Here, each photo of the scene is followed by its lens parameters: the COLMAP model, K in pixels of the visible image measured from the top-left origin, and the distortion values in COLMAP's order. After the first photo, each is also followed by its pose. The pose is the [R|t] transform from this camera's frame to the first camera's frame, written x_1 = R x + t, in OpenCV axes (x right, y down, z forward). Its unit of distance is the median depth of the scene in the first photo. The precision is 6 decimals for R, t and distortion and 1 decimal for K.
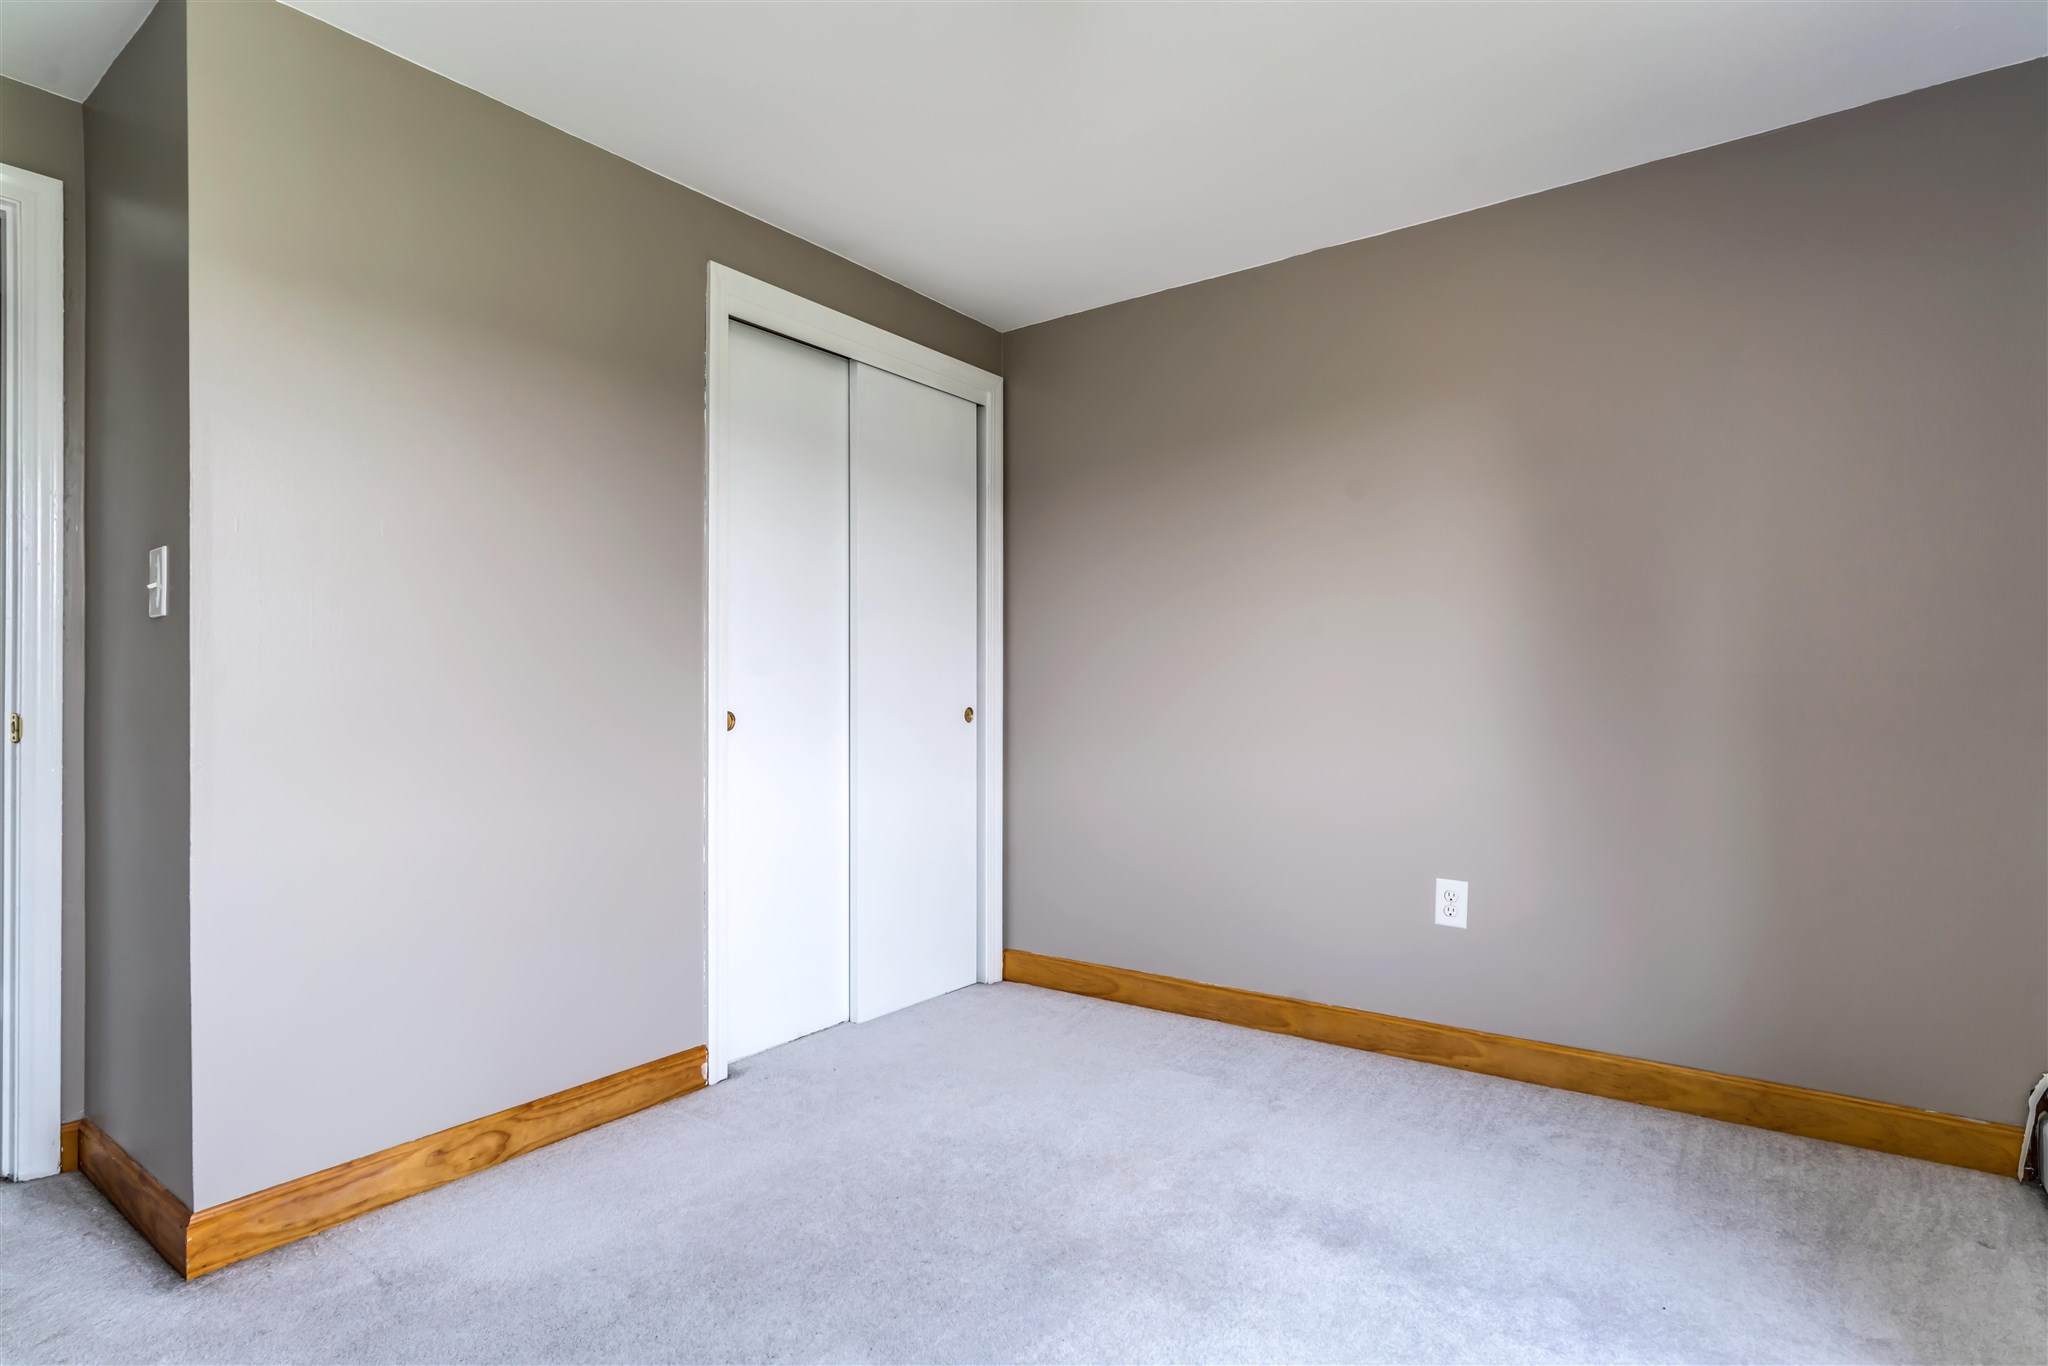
lens RADIAL K [[1026.6, 0, 1015.1], [0, 1026.6, 688.7], [0, 0, 1]] dist [-0.005396, -0.000148]
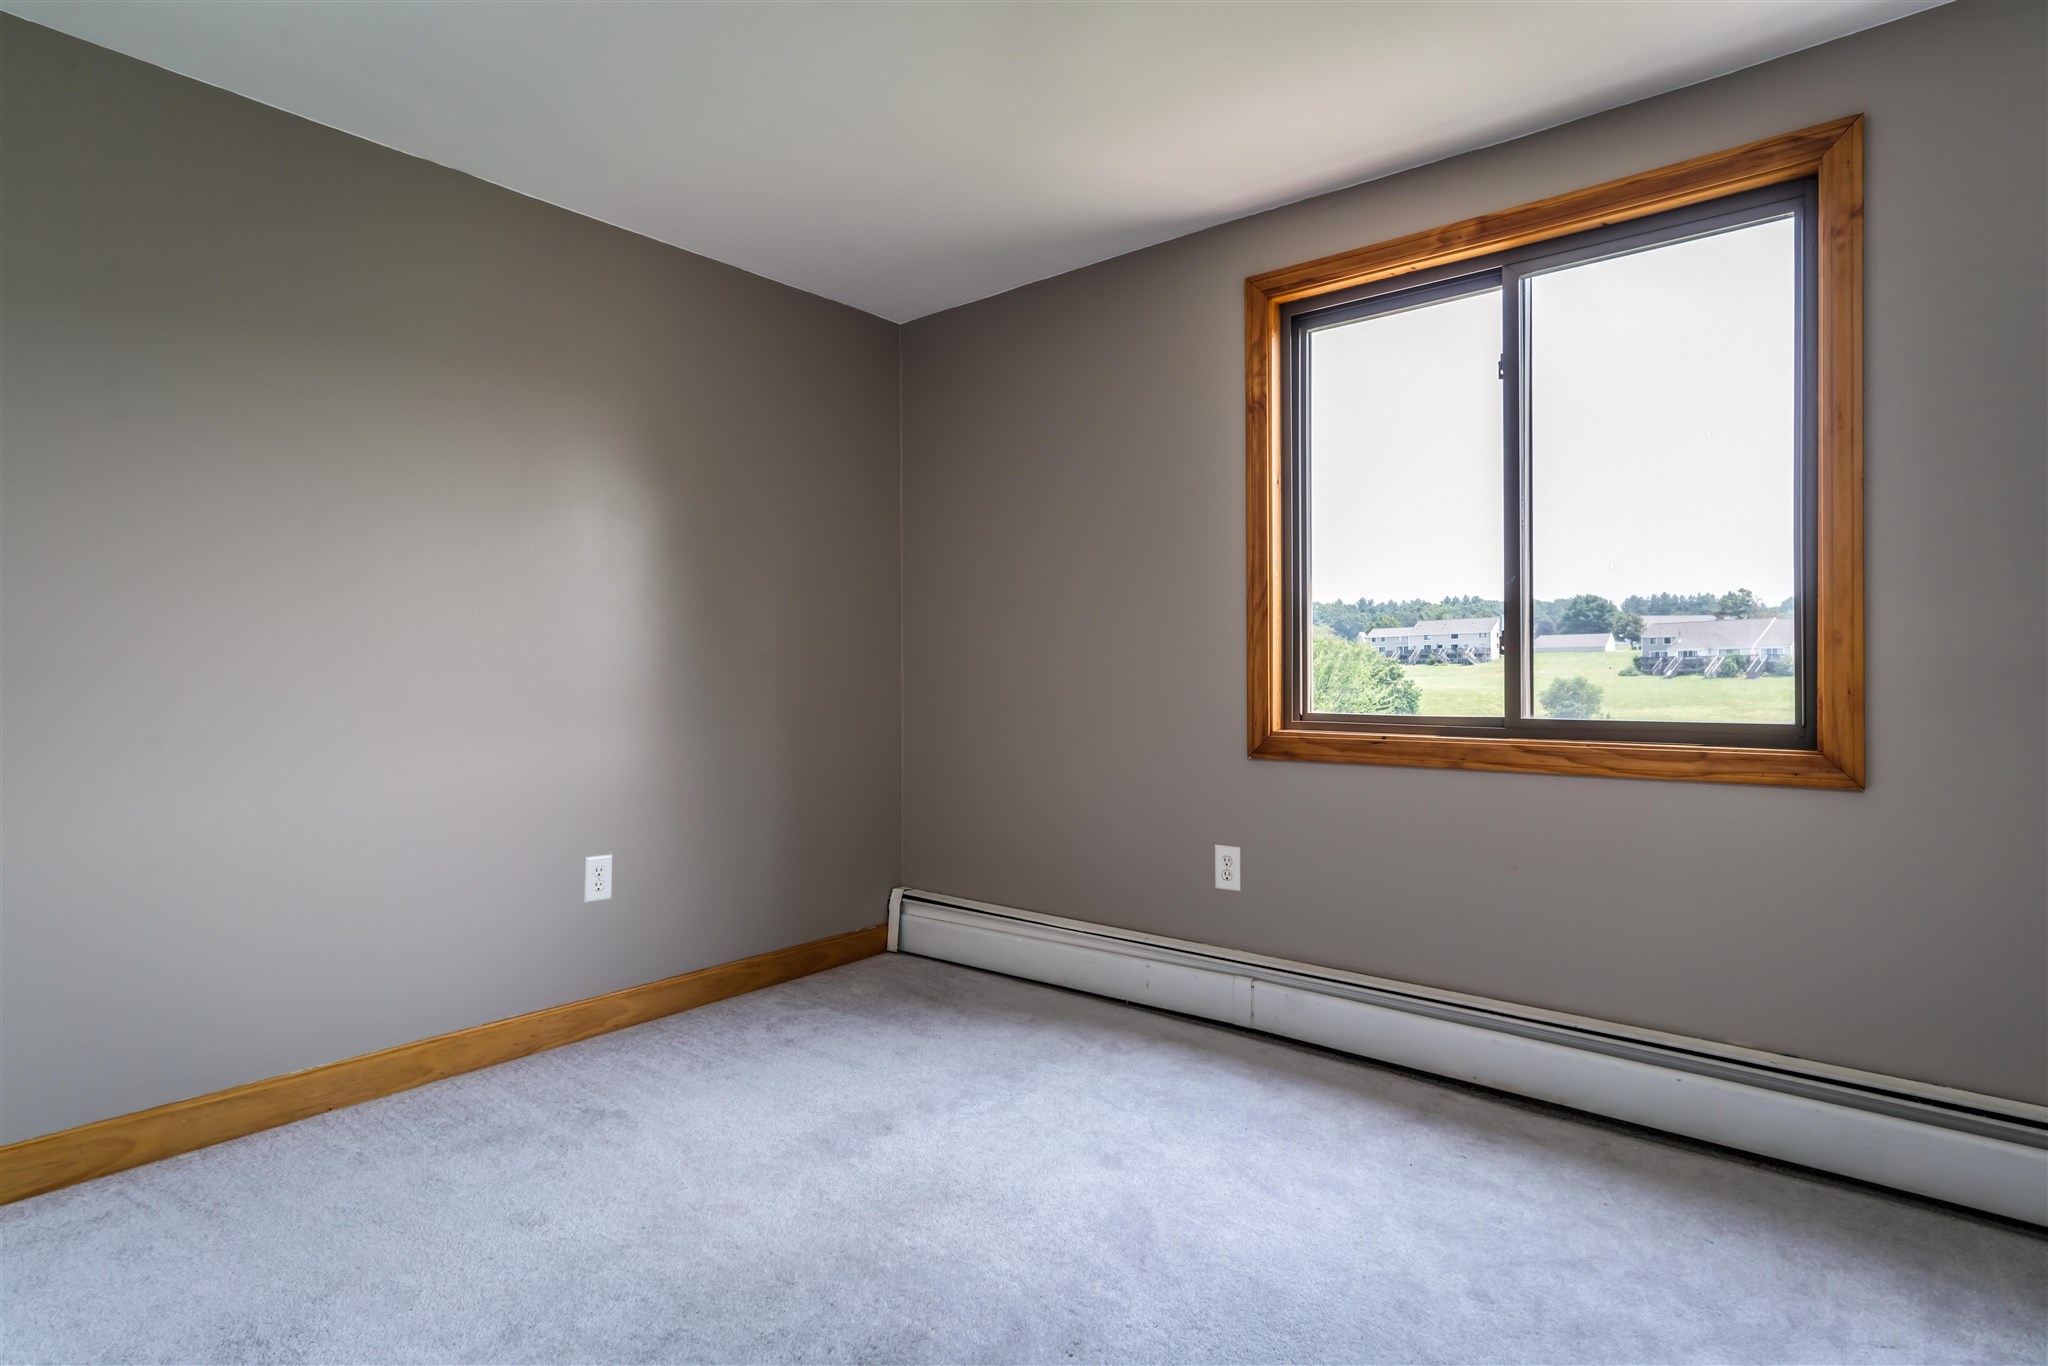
lens RADIAL K [[1026.6, 0, 1010.1], [0, 1026.6, 673.2], [0, 0, 1]] dist [-0.005396, -0.000148]
pose [[0.064332, 0.007372, 0.997901, -0.602862], [-0.006286, 0.999956, -0.006982, 0.005686], [-0.997909, -0.005824, 0.064376, 0.525201]]
